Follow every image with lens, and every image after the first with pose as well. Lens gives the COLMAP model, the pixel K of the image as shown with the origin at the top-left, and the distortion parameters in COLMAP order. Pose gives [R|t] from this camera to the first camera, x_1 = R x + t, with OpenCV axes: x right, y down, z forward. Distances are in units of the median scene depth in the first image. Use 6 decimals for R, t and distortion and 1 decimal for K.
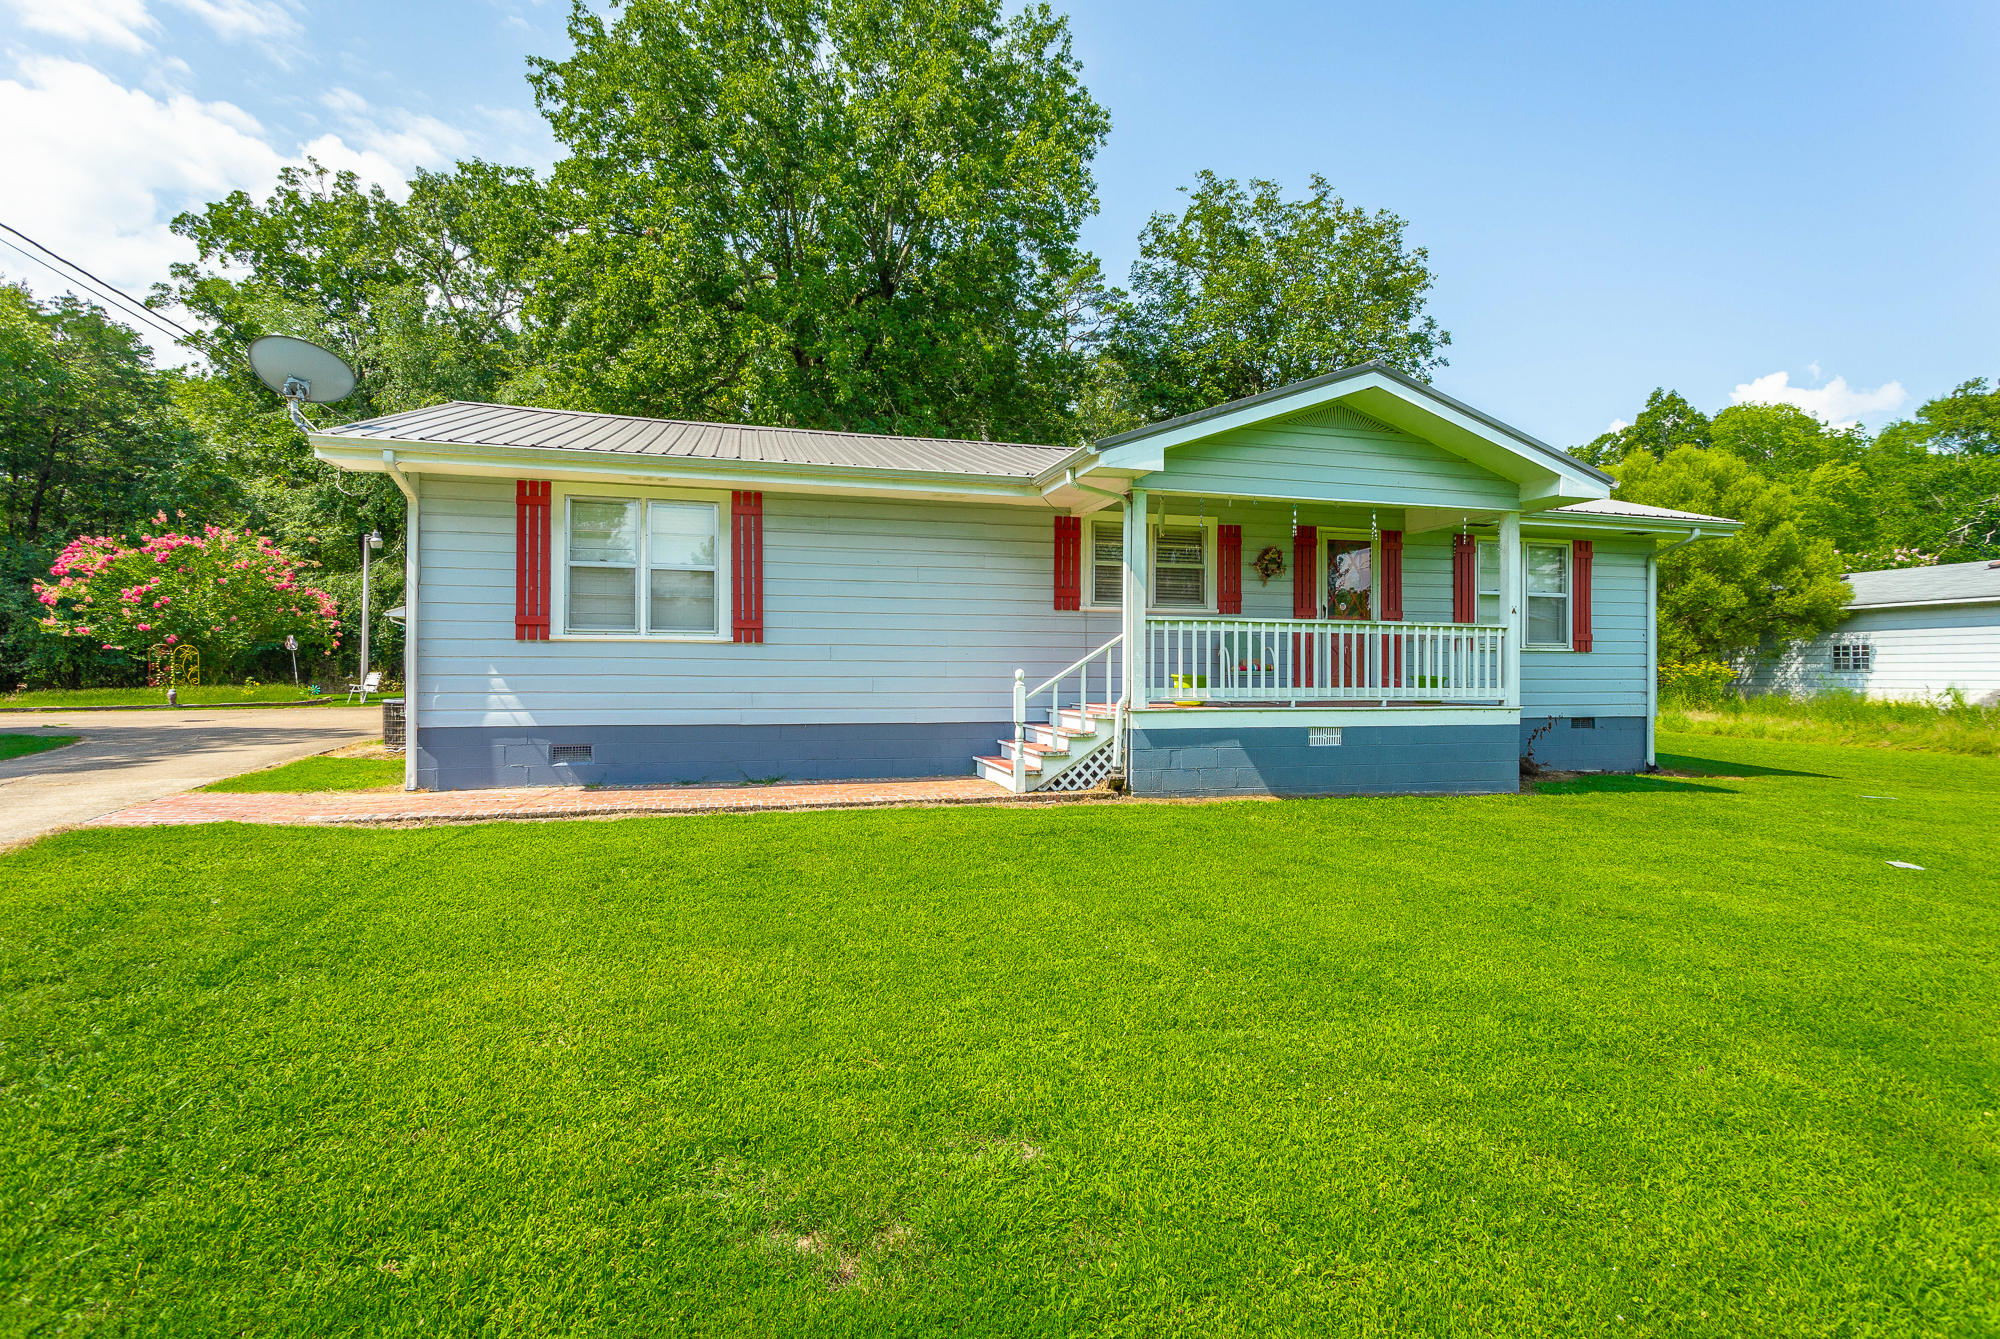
lens RADIAL K [[952.3, 0, 1005.7], [0, 952.3, 681.5], [0, 0, 1]] dist [-0.001018, 0.000449]
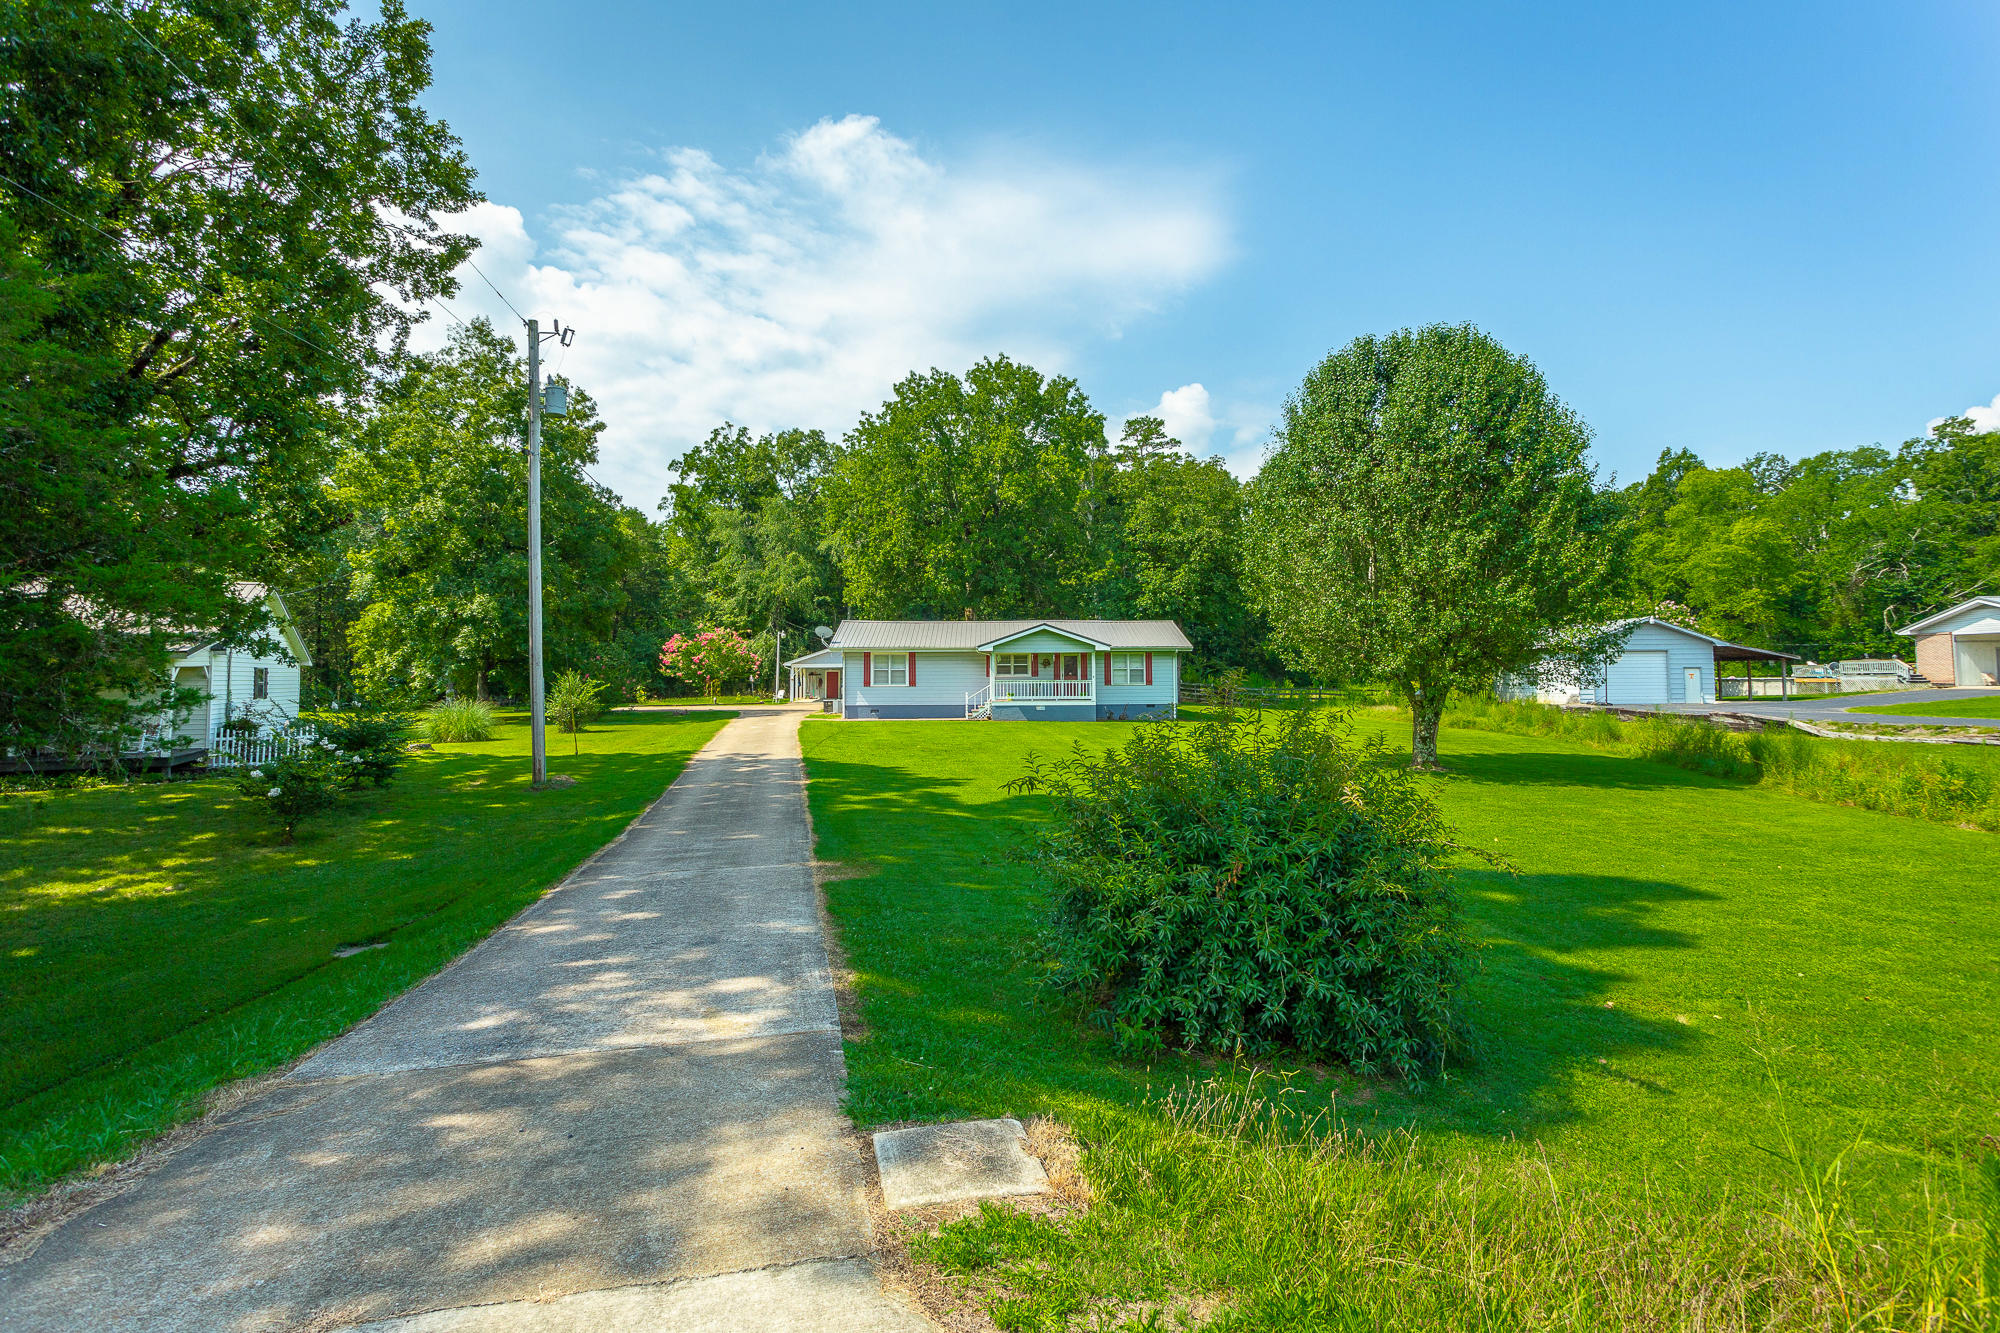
lens RADIAL K [[948.0, 0, 1000.0], [0, 948.0, 666.5], [0, 0, 1]] dist [-0.000391, 0.000157]
pose [[0.969715, -0.011523, -0.243967, 1.129562], [0.006128, 0.999720, -0.022859, -0.028404], [0.244162, 0.020672, 0.969514, -2.983843]]
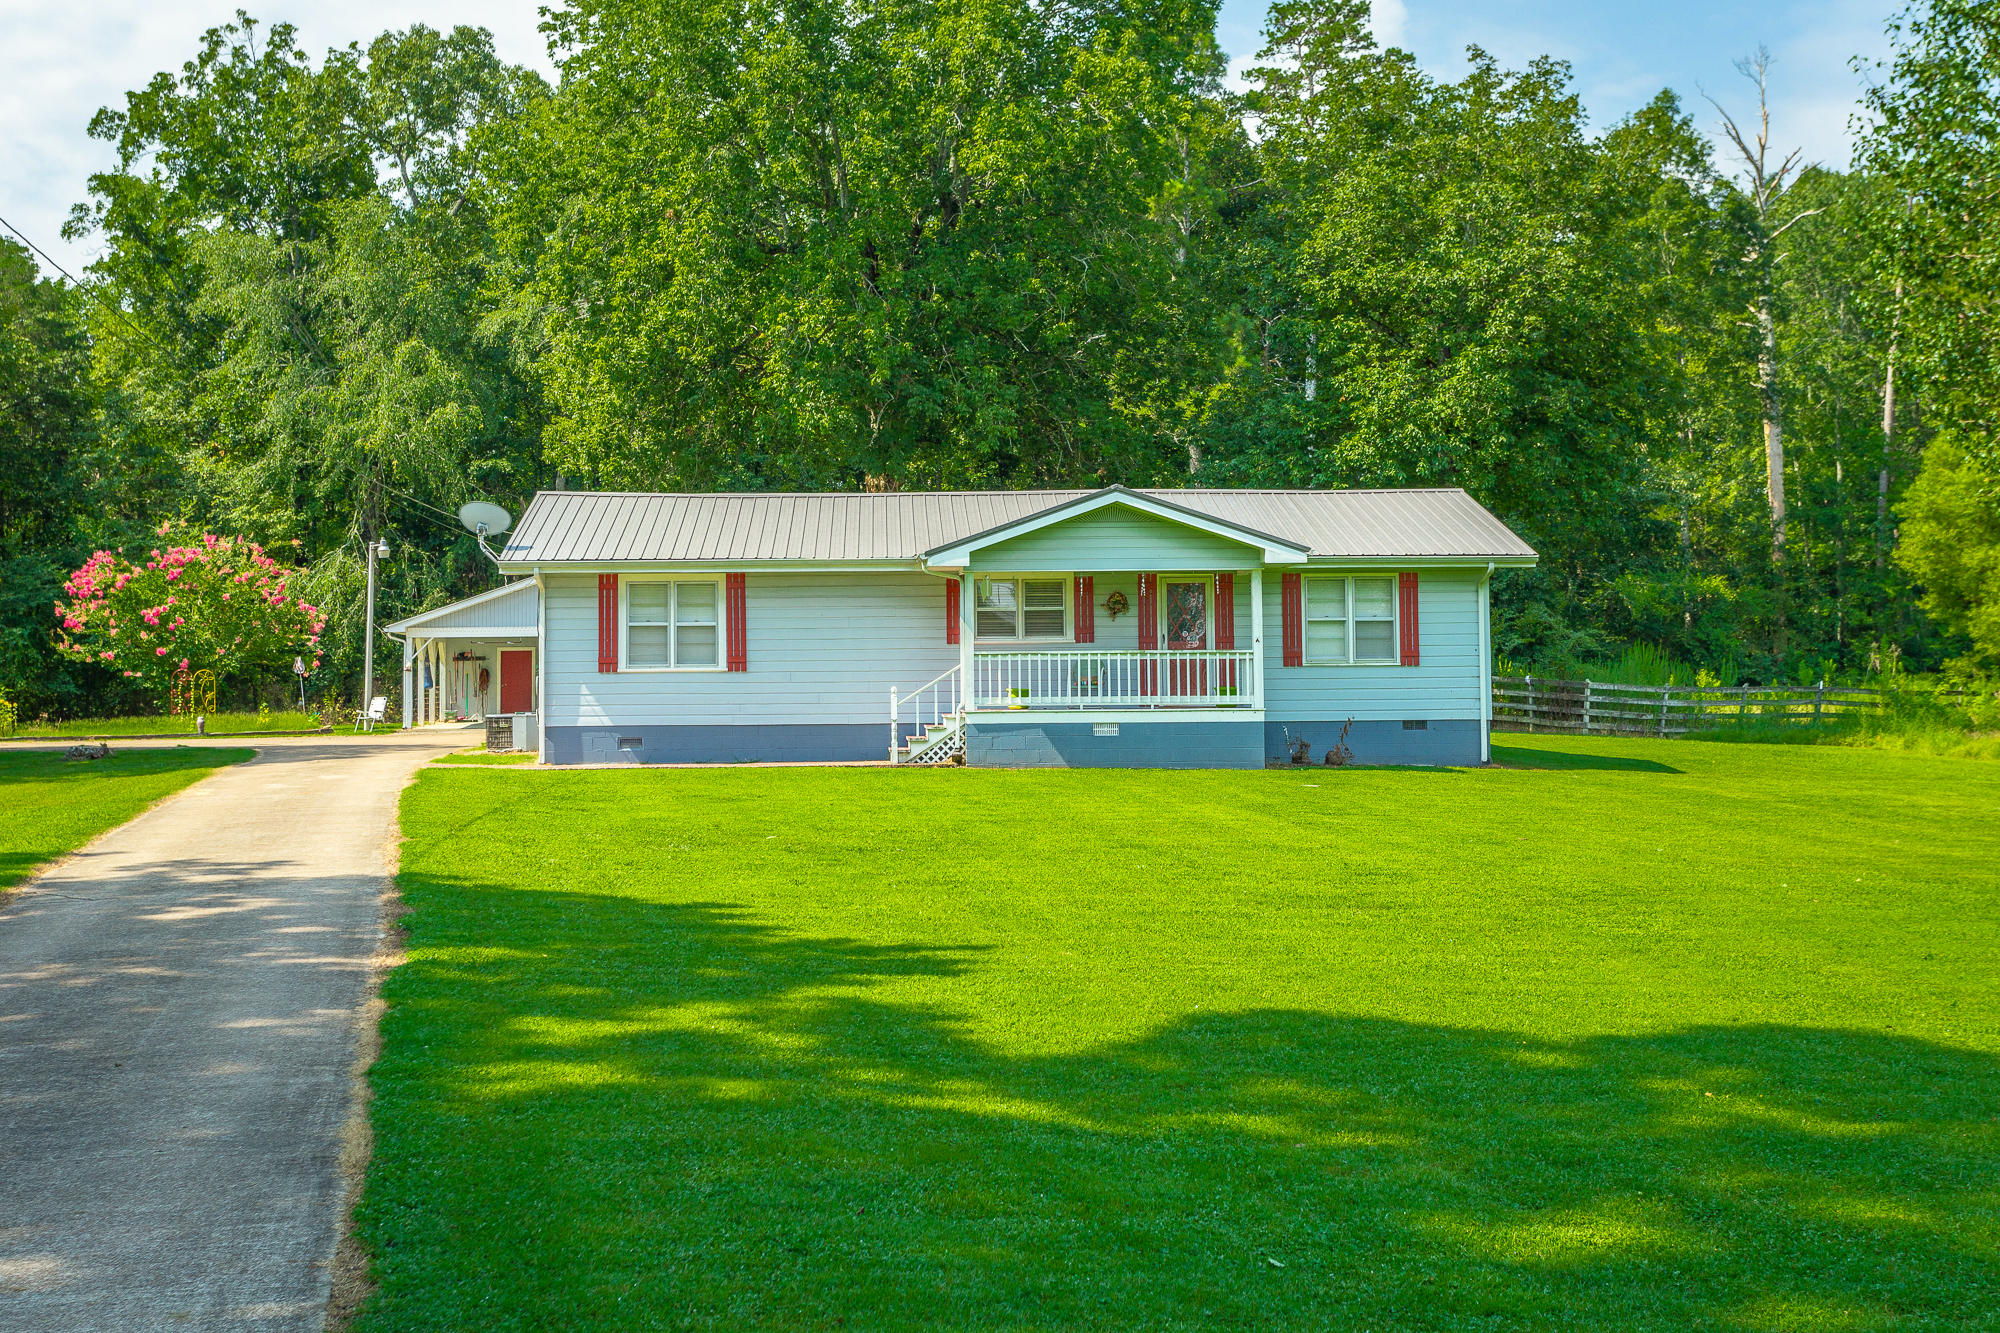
lens RADIAL K [[2216.8, 0, 904.7], [0, 2216.8, 665.7], [0, 0, 1]] dist [0.017184, 0.016567]
pose [[0.968359, -0.015093, -0.249103, 0.843821], [0.009988, 0.999714, -0.021746, 0.029128], [0.249360, 0.018570, 0.968233, -2.290240]]
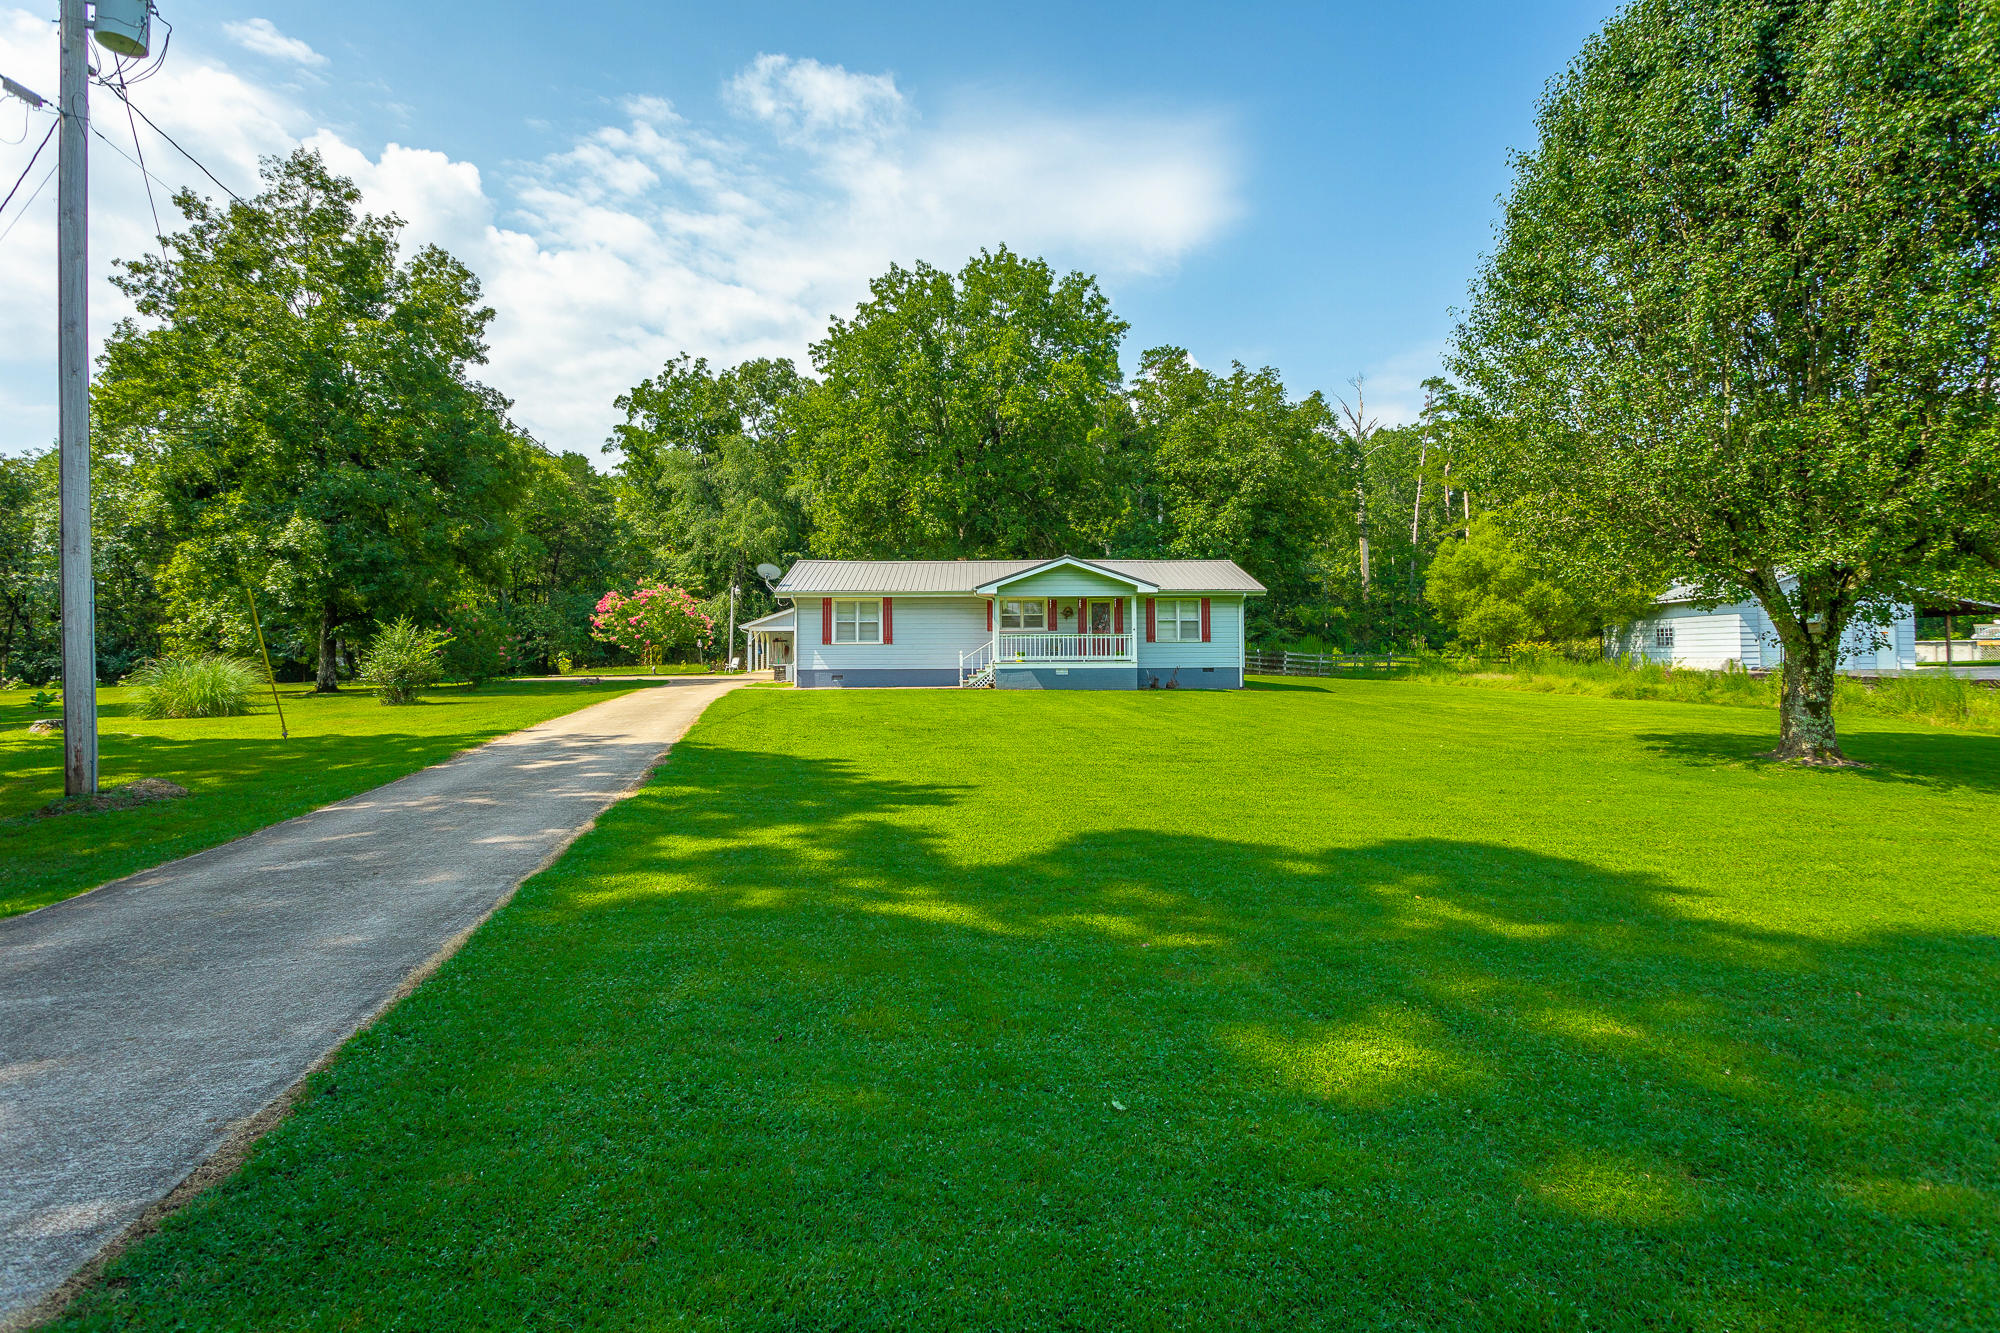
lens RADIAL K [[945.0, 0, 989.9], [0, 945.0, 655.3], [0, 0, 1]] dist [-0.001687, 0.000033]
pose [[0.969049, -0.011138, -0.246615, 0.822196], [0.007769, 0.999863, -0.014630, 0.045495], [0.246744, 0.012262, 0.969003, -1.945546]]
